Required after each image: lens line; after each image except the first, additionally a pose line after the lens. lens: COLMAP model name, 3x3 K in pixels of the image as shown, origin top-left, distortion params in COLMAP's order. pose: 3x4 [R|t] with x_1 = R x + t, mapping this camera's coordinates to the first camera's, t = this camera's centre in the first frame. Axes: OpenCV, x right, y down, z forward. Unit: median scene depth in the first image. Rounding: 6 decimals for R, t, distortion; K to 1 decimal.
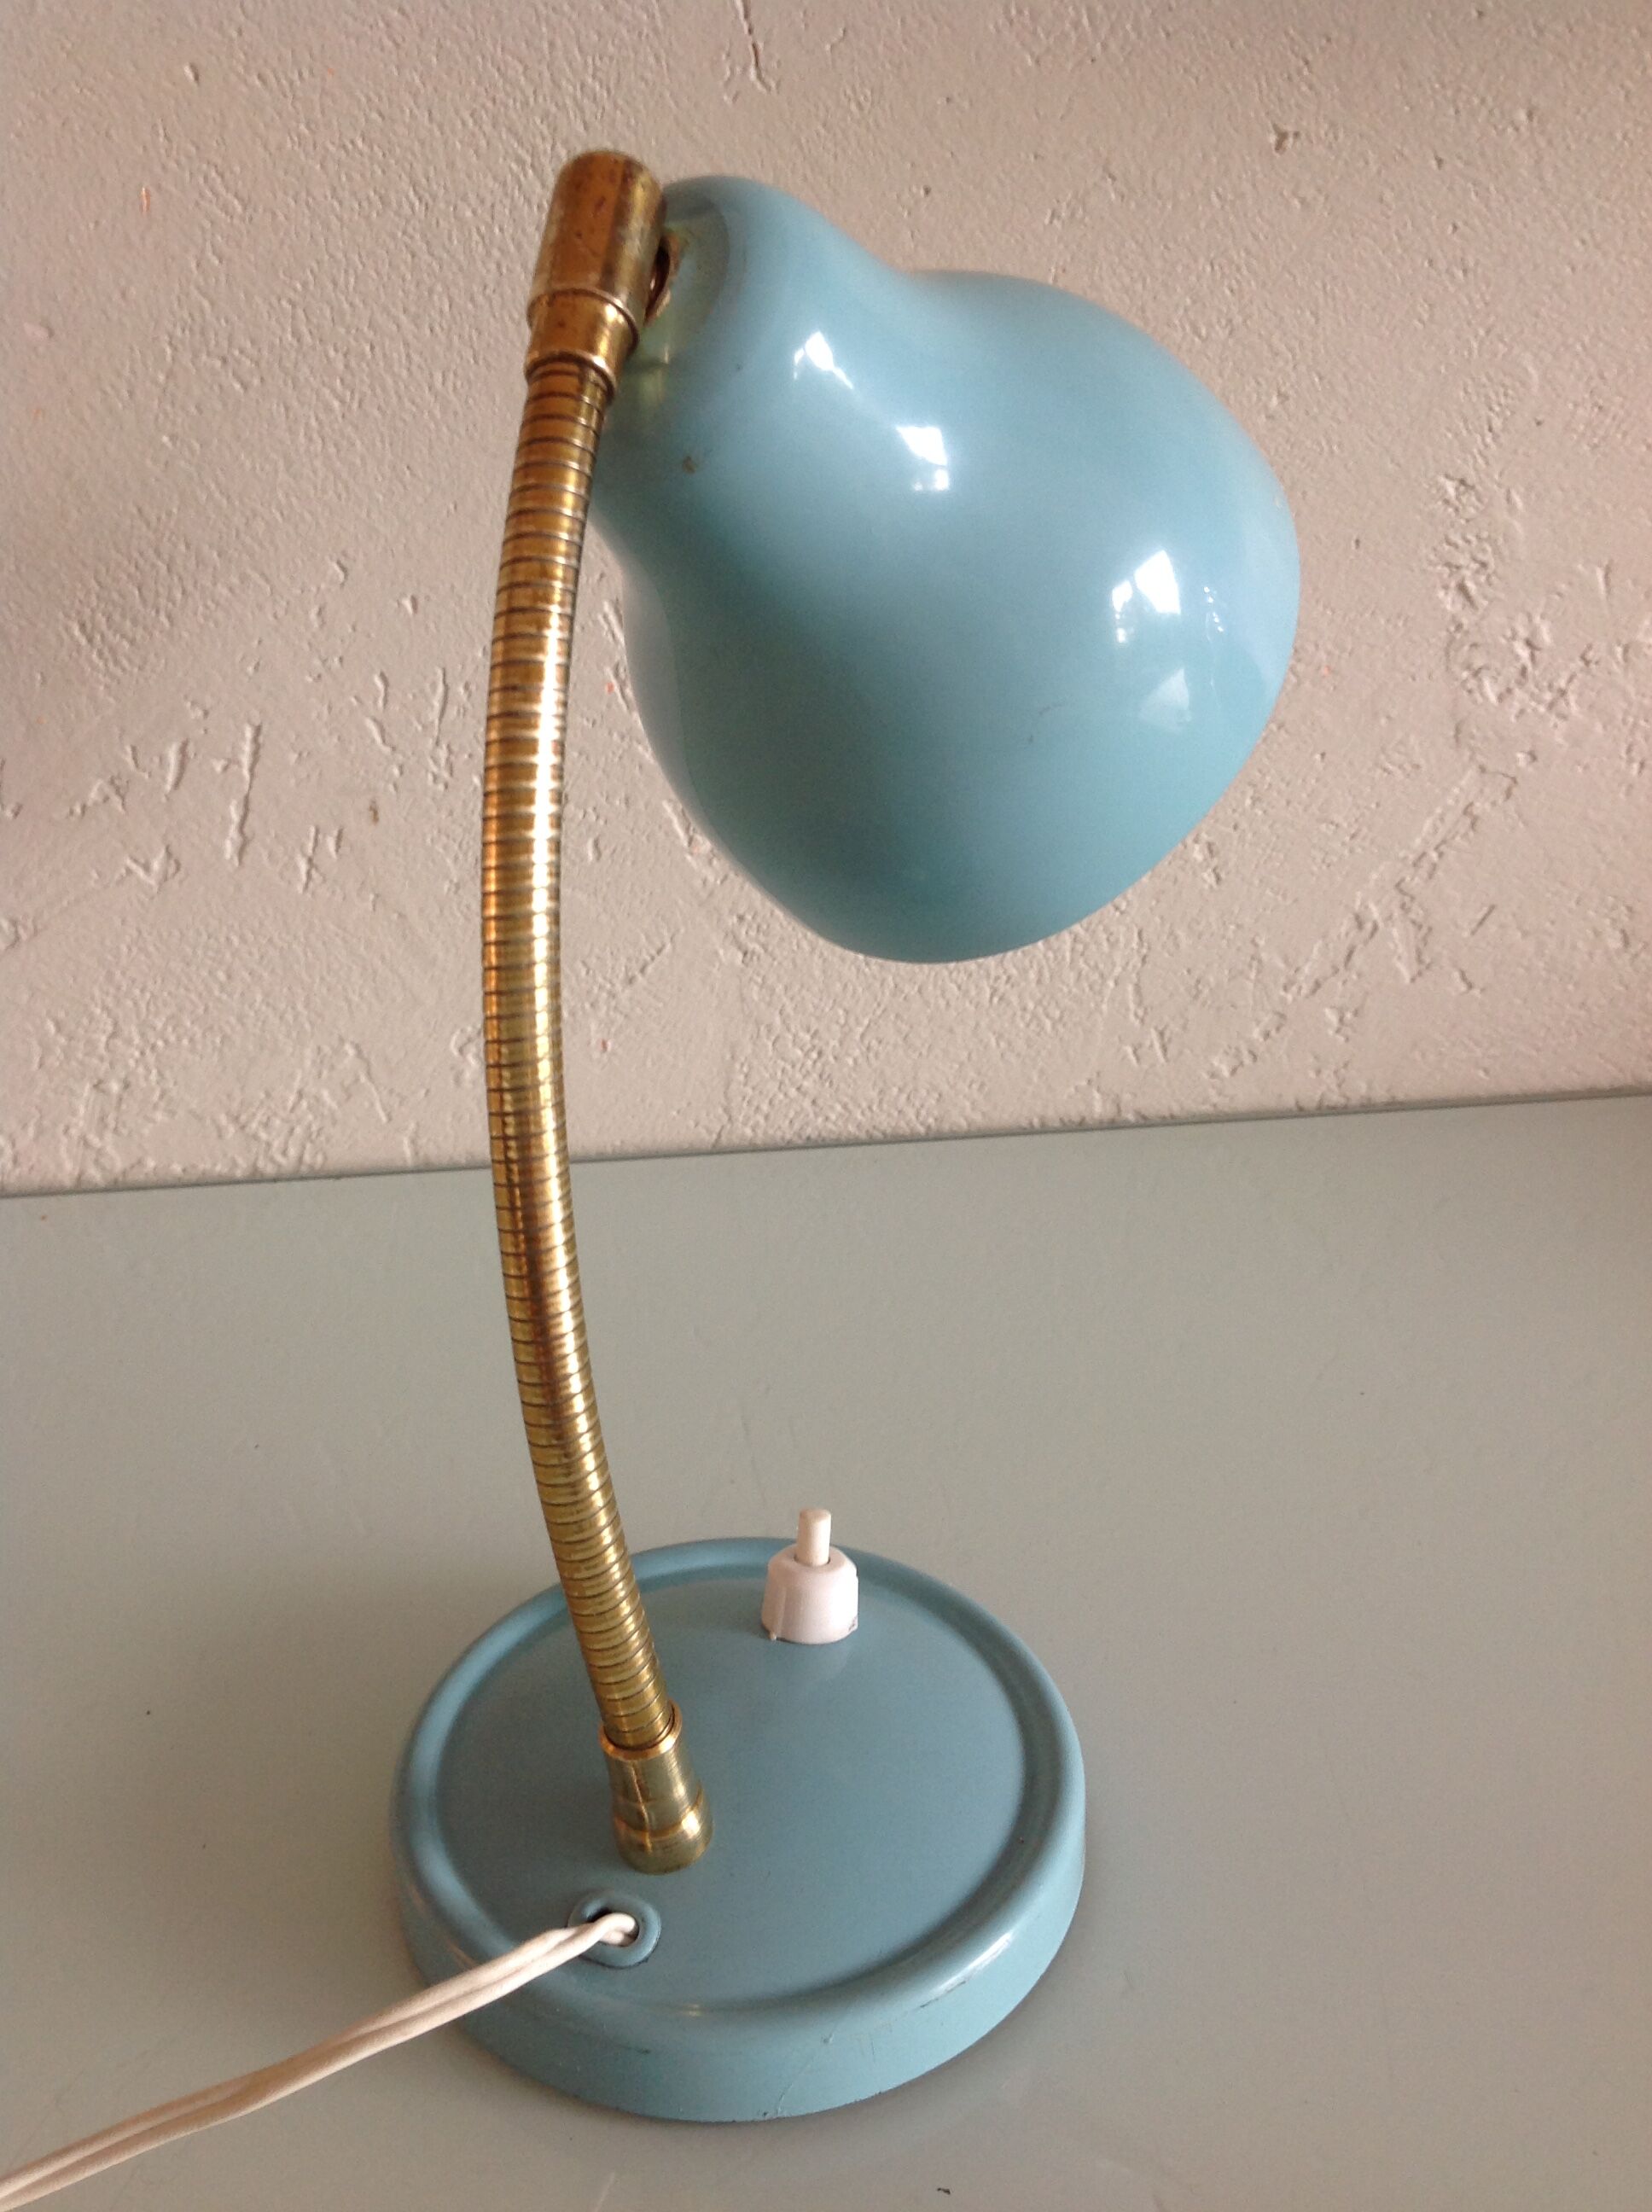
lens RADIAL K [[2115.2, 0, 814.2], [0, 2115.2, 1115.0], [0, 0, 1]] dist [0.142878, -0.361029]
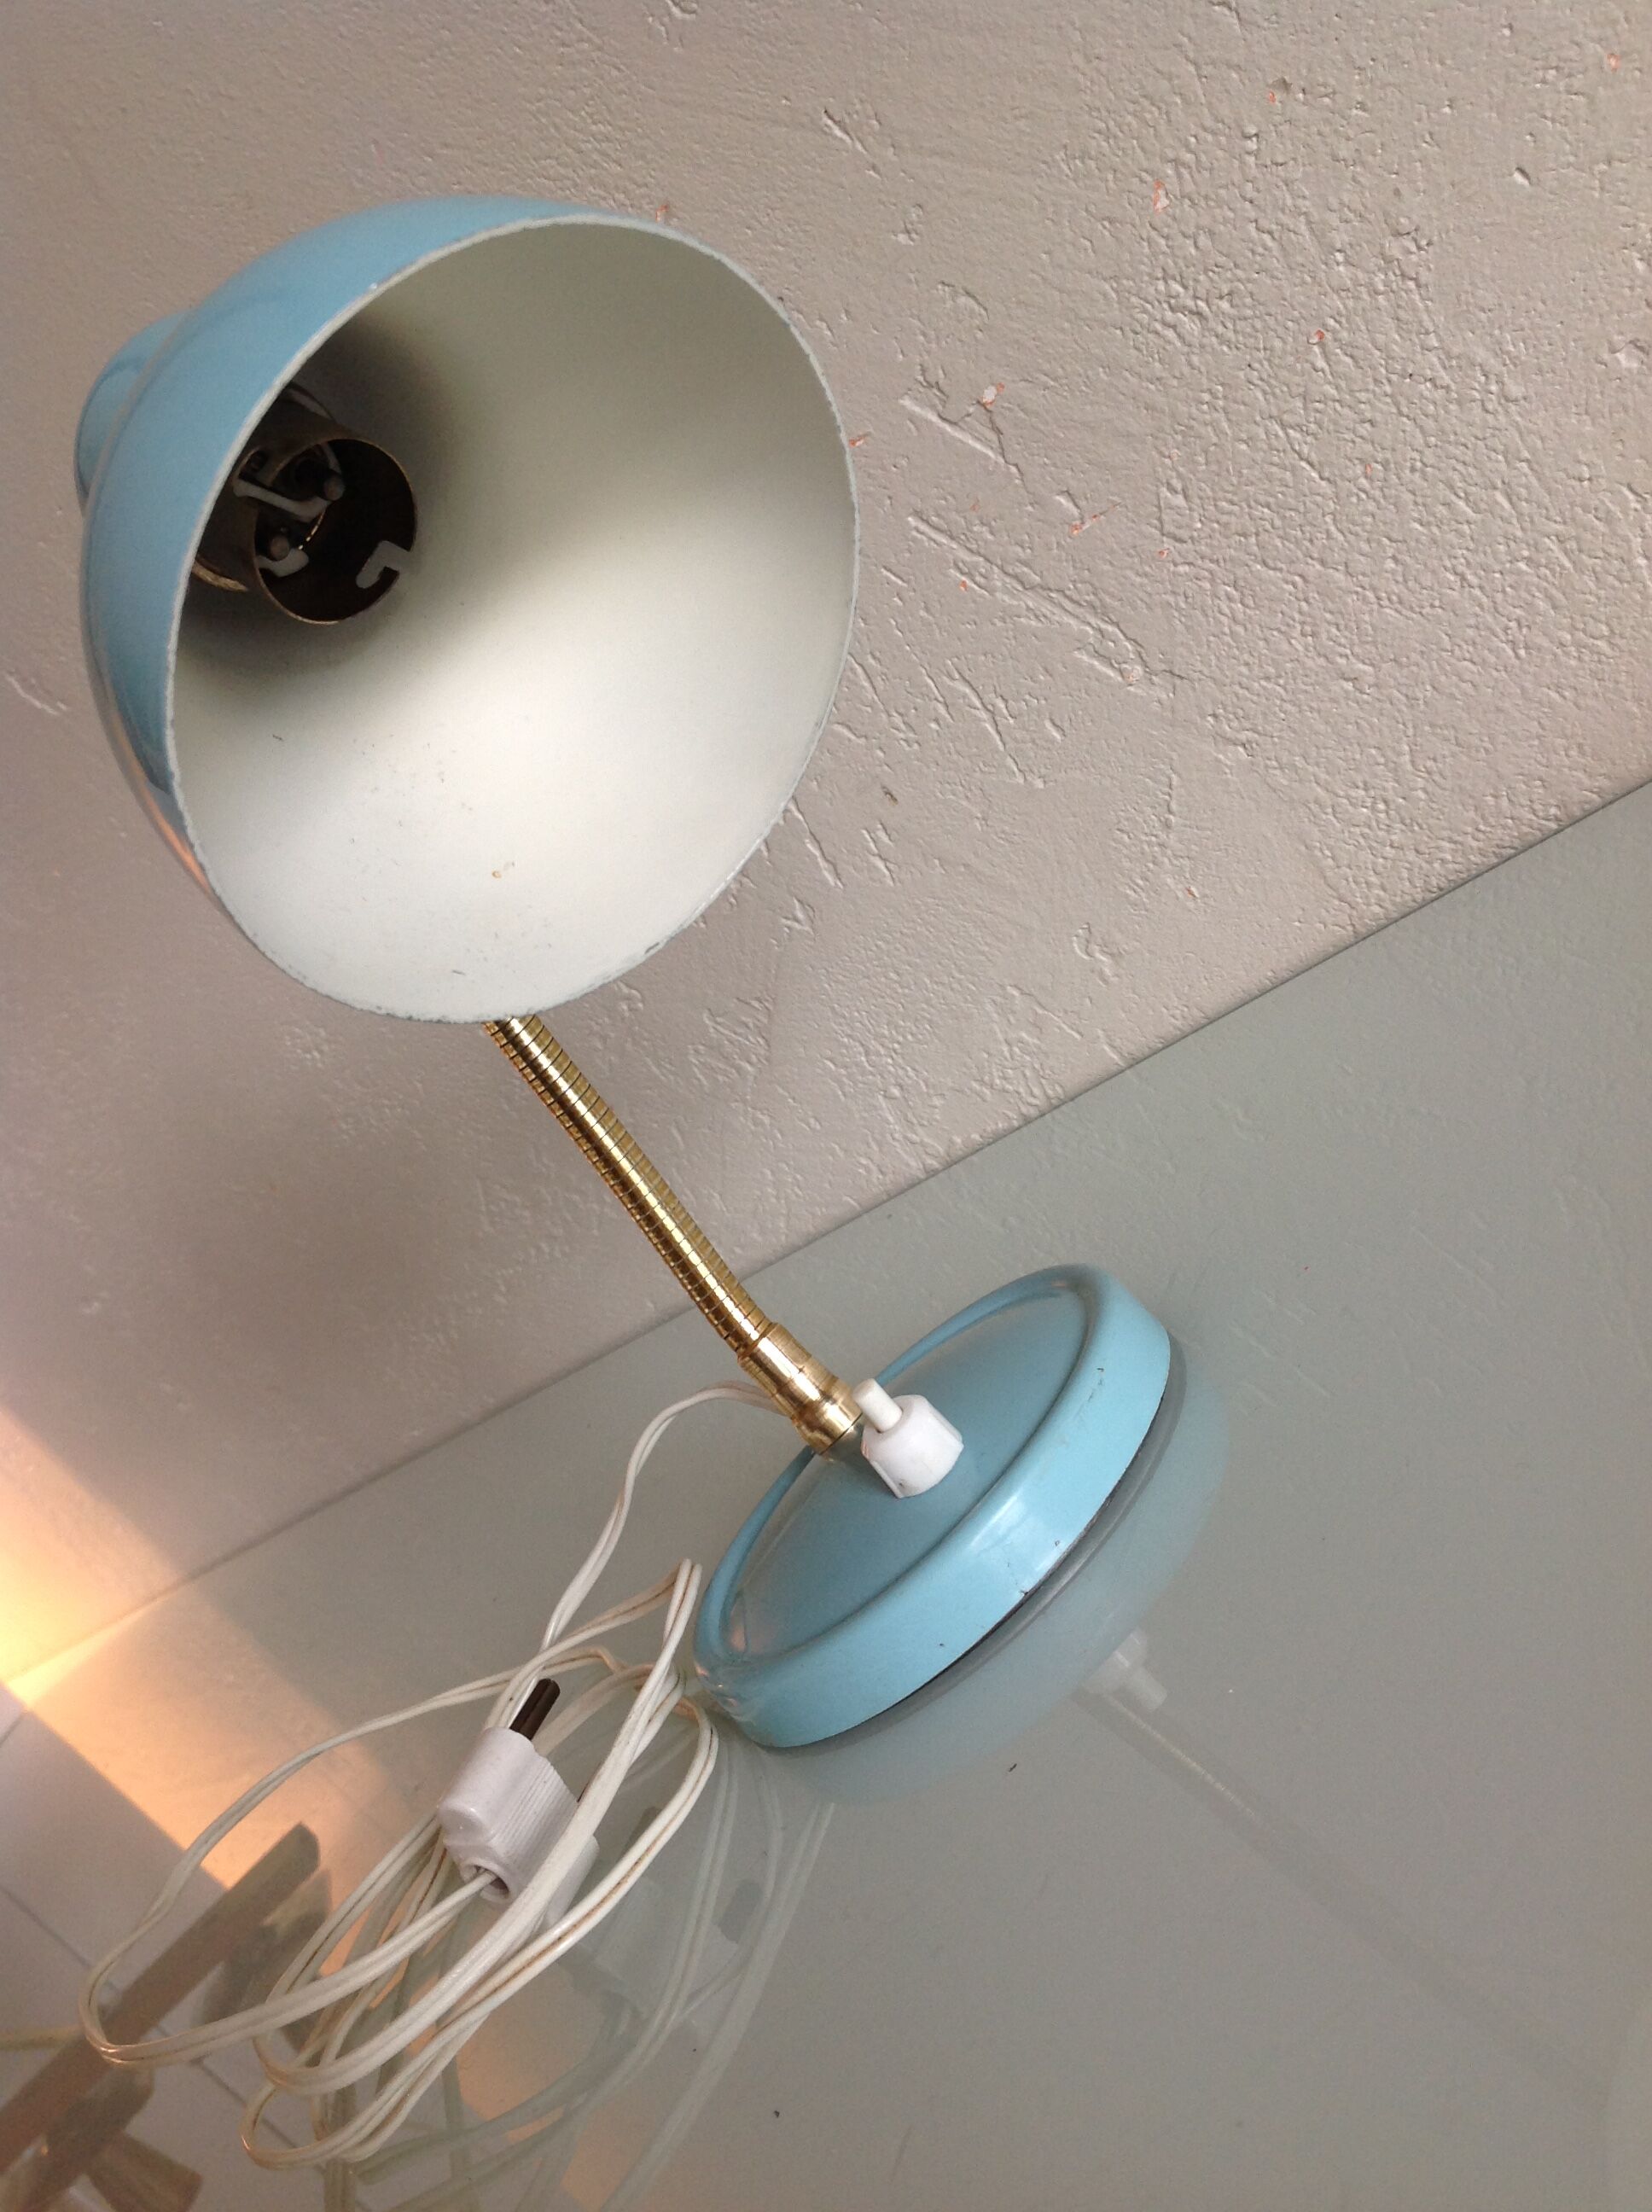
lens RADIAL K [[2115.2, 0, 814.2], [0, 2115.2, 1115.0], [0, 0, 1]] dist [0.142878, -0.361029]
pose [[0.555649, -0.295063, -0.777298, 0.540047], [0.367287, 0.925849, -0.088899, 0.085433], [0.745892, -0.236095, 0.622820, 0.264322]]
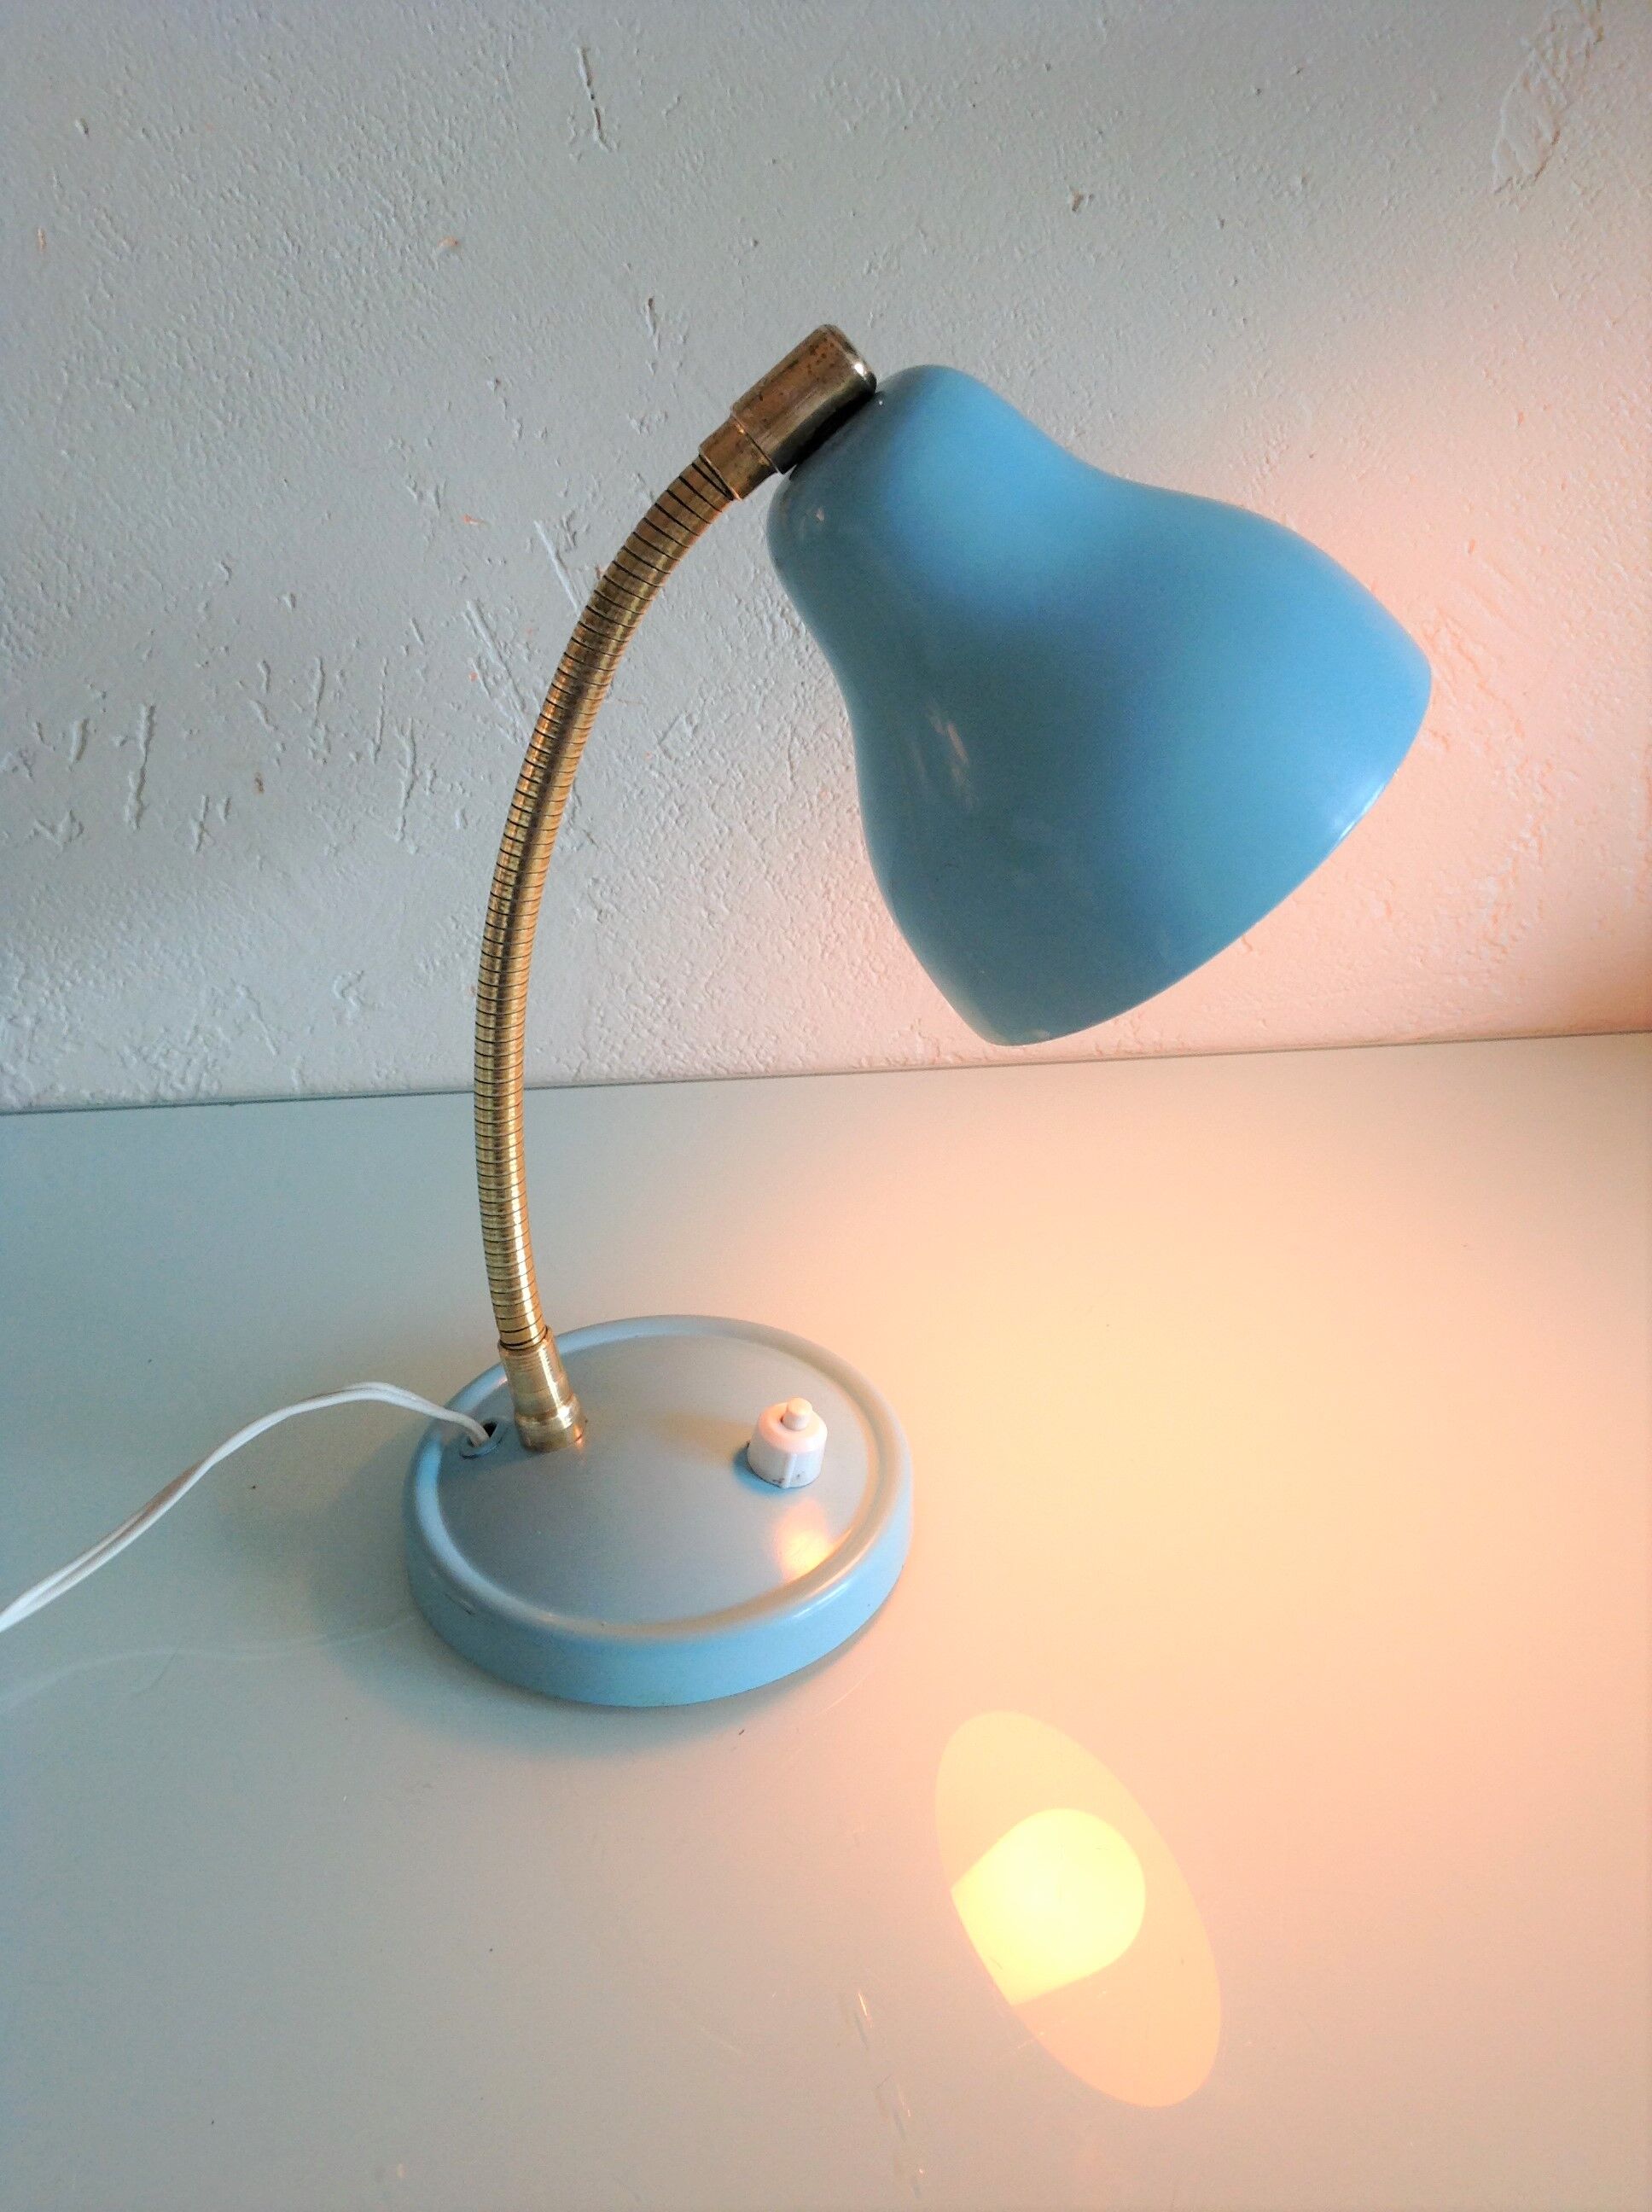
lens RADIAL K [[2135.6, 0, 811.8], [0, 2135.6, 1113.7], [0, 0, 1]] dist [0.151872, -0.377391]
pose [[0.999612, 0.016031, 0.022758, 0.055987], [-0.017970, 0.995982, 0.087734, -0.073058], [-0.021260, -0.088109, 0.995884, -0.133383]]
